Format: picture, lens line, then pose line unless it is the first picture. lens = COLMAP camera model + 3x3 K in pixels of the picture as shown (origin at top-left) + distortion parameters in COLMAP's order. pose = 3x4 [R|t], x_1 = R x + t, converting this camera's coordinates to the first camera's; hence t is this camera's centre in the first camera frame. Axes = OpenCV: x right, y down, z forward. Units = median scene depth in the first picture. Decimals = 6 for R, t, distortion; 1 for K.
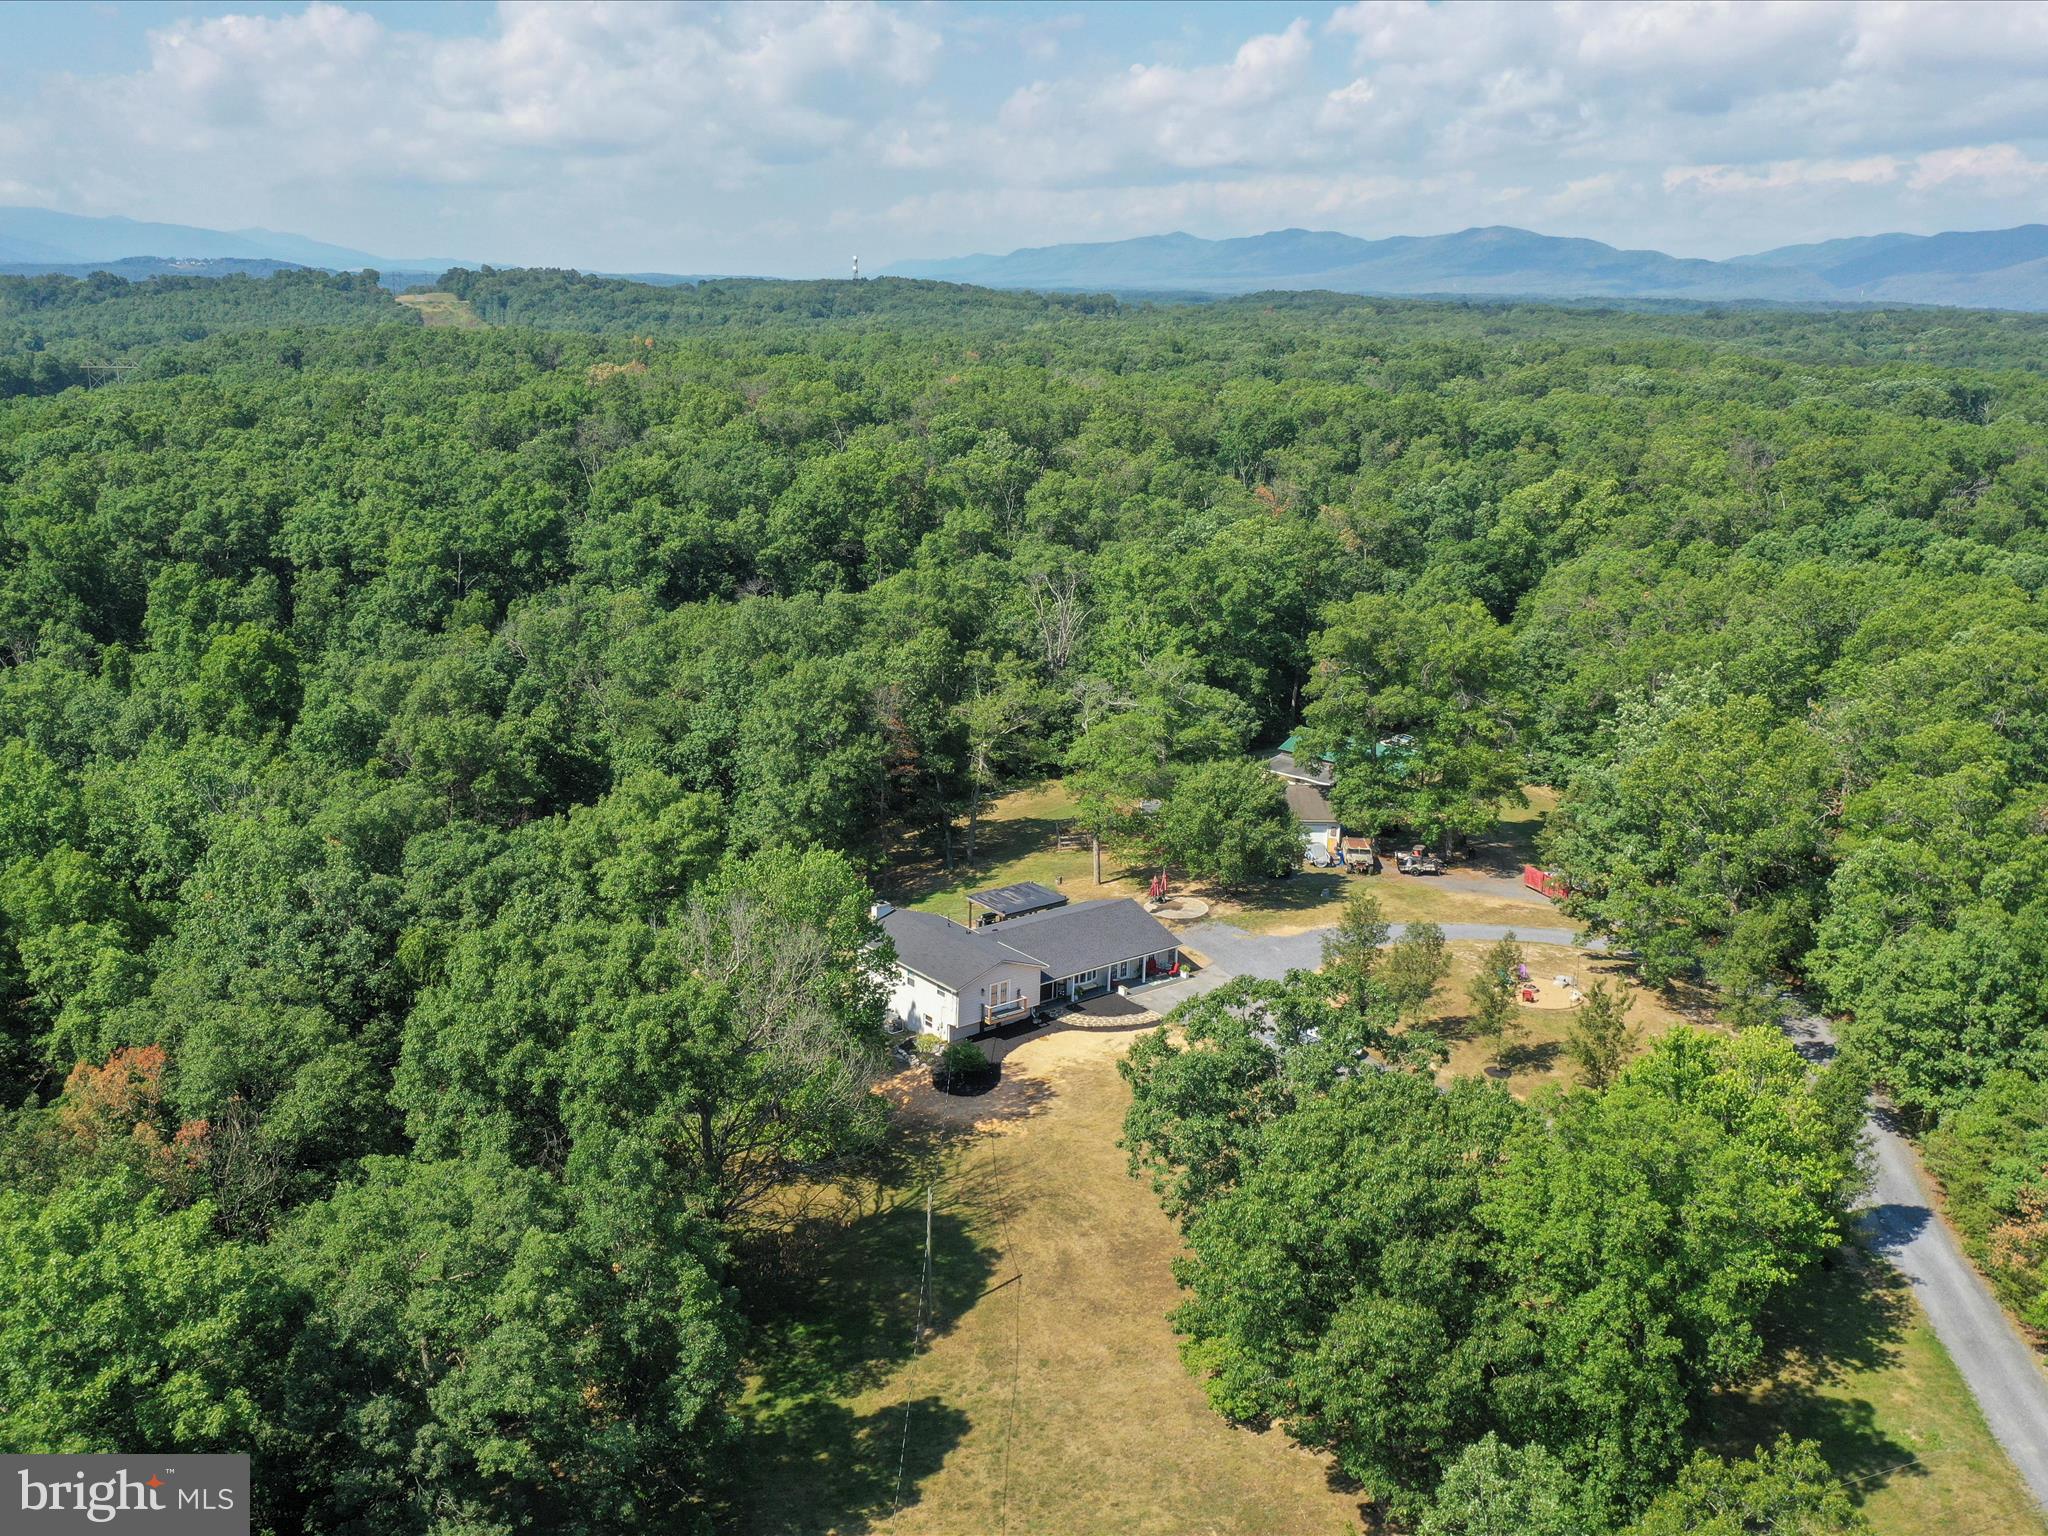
lens RADIAL K [[1788.8, 0, 983.5], [0, 1788.8, 764.5], [0, 0, 1]] dist [-0.009719, -0.001464]
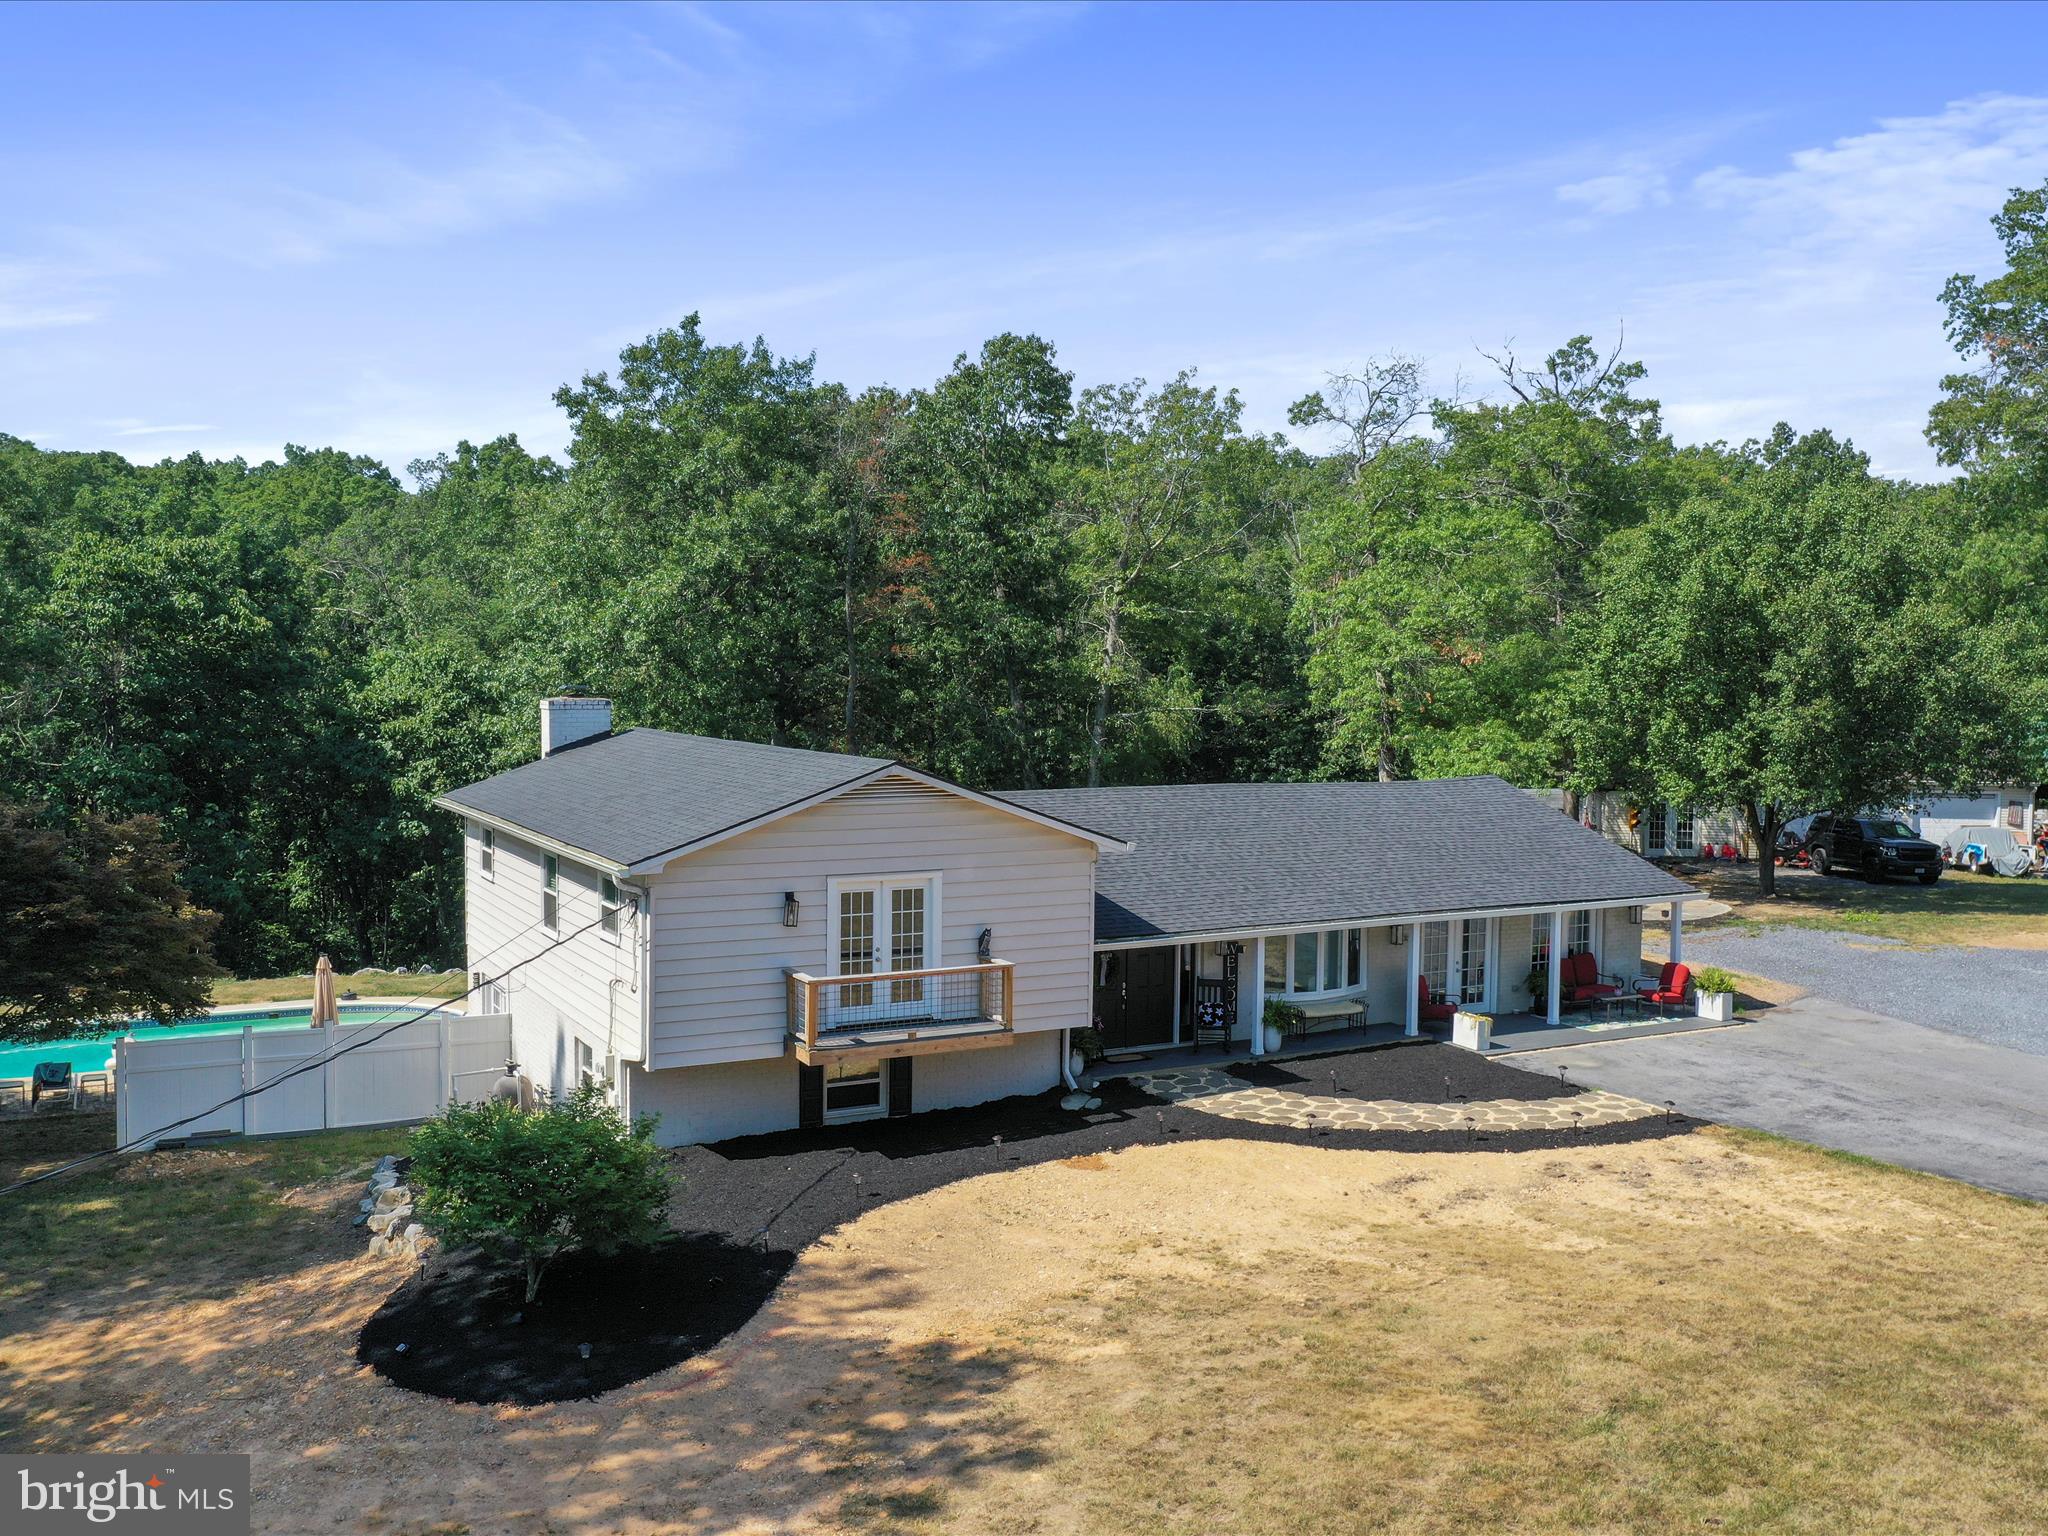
lens RADIAL K [[1794.3, 0, 972.8], [0, 1794.3, 769.1], [0, 0, 1]] dist [-0.008479, 0.000141]
pose [[0.982856, -0.002279, -0.184361, 0.050518], [-0.033895, 0.980648, -0.192824, 0.127049], [0.181232, 0.195767, 0.963758, 0.669787]]
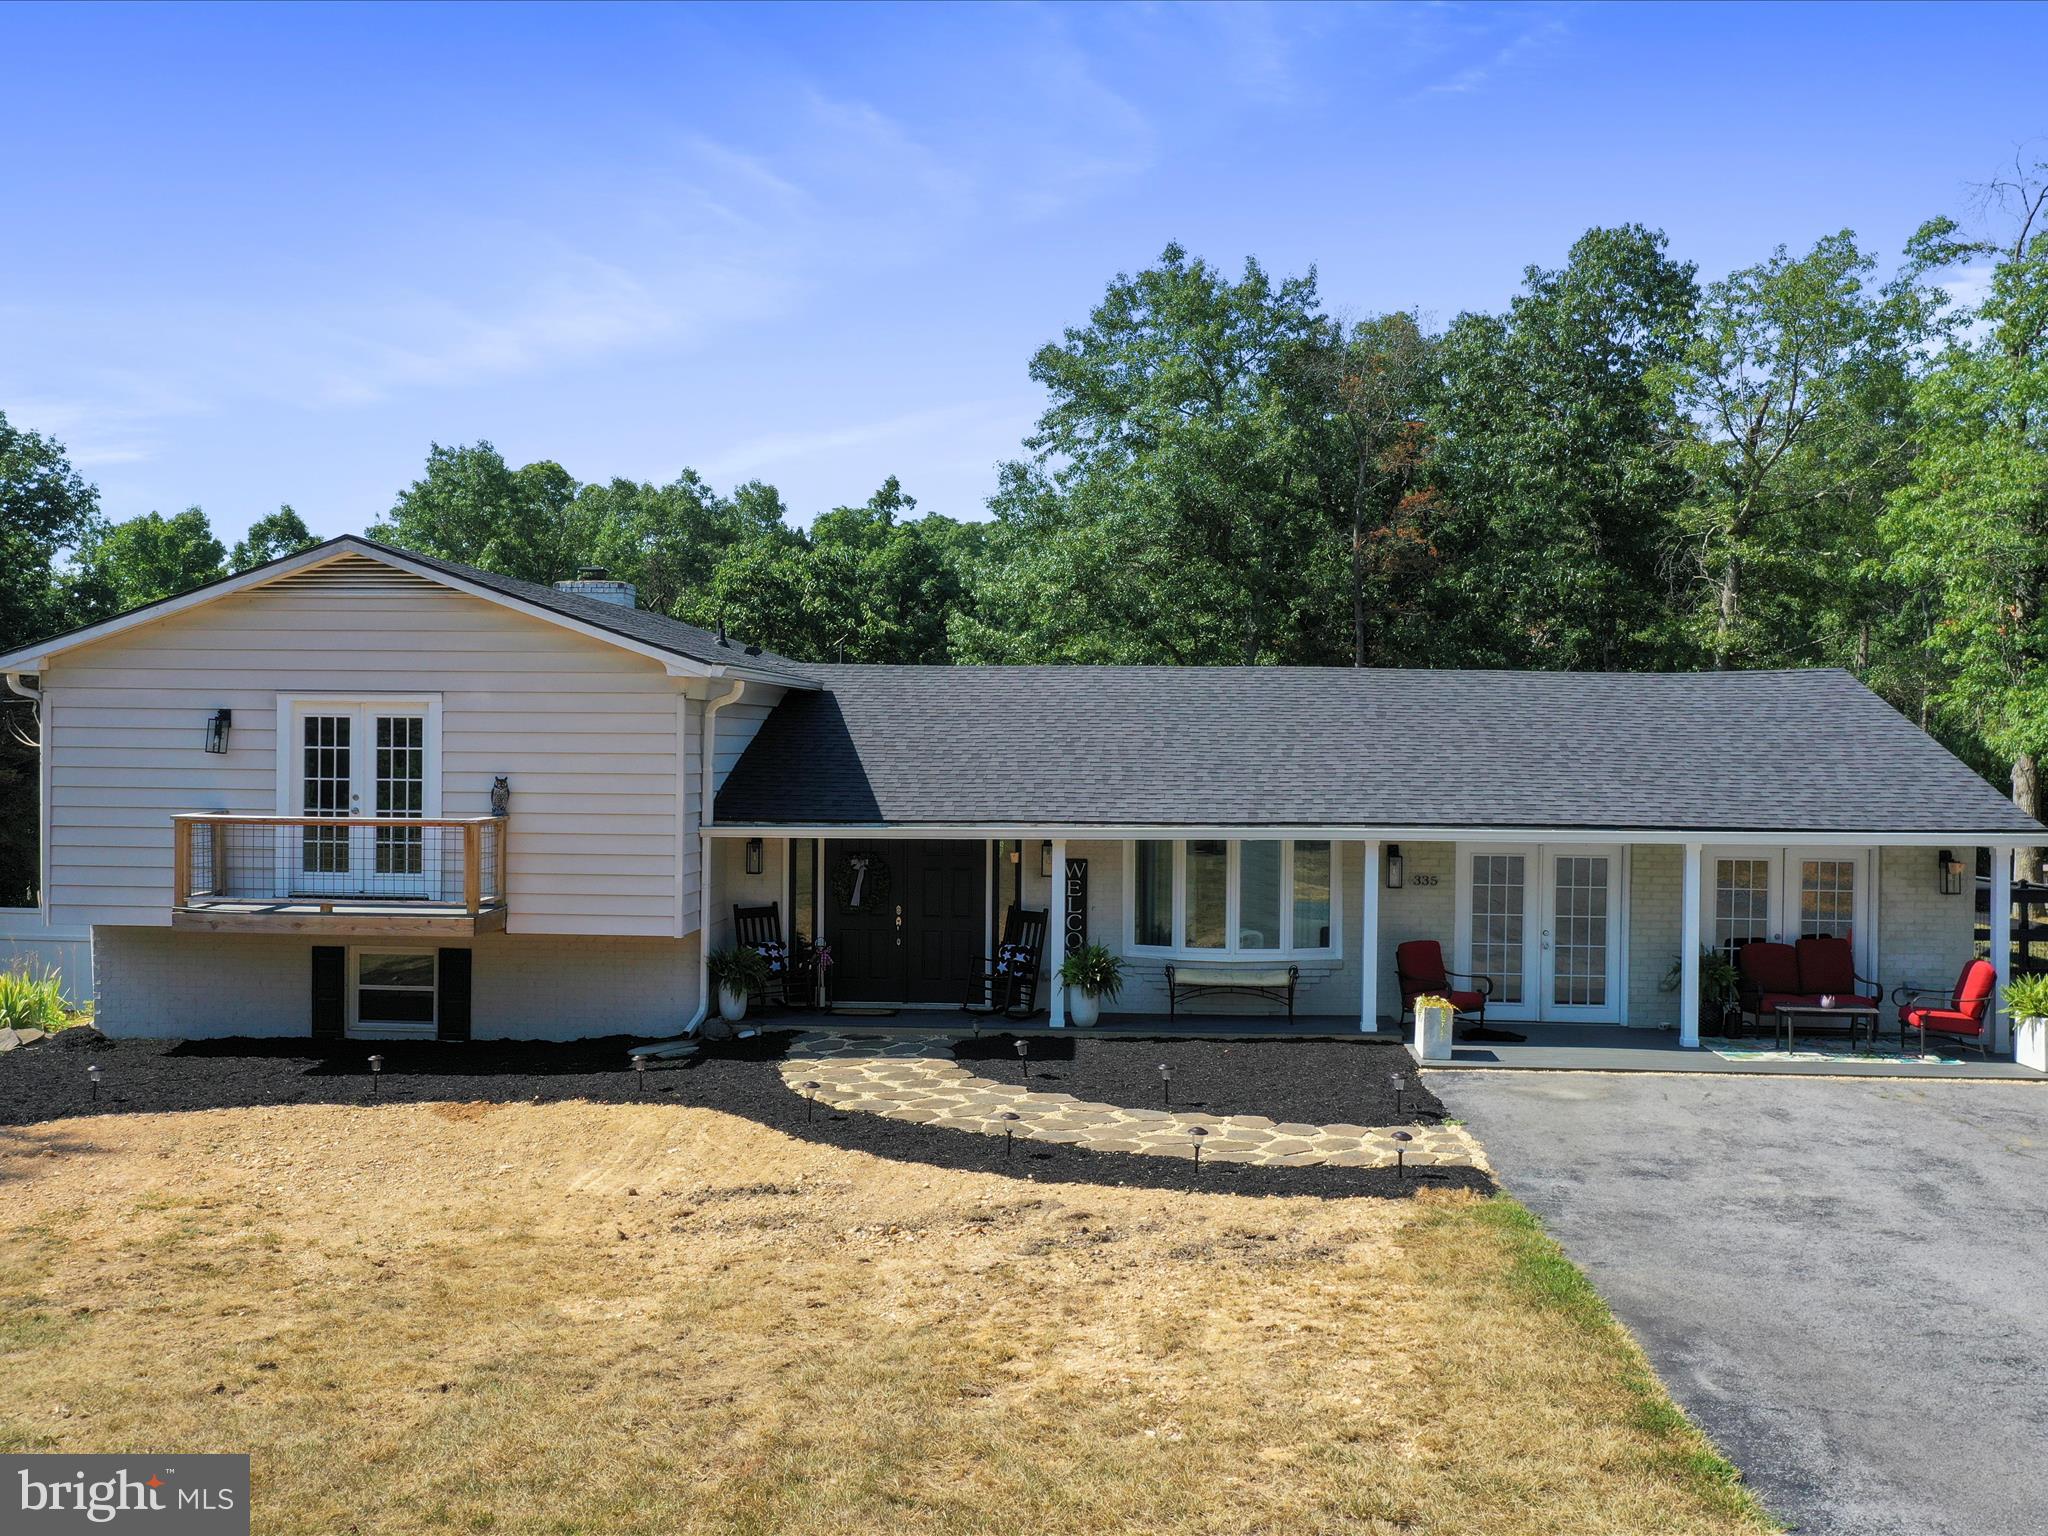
lens RADIAL K [[1788.8, 0, 983.5], [0, 1788.8, 764.5], [0, 0, 1]] dist [-0.009719, -0.001464]
pose [[0.735198, -0.004611, -0.677836, 0.133392], [-0.165668, 0.968429, -0.186275, 0.124924], [0.657295, 0.249245, 0.711224, 0.783684]]
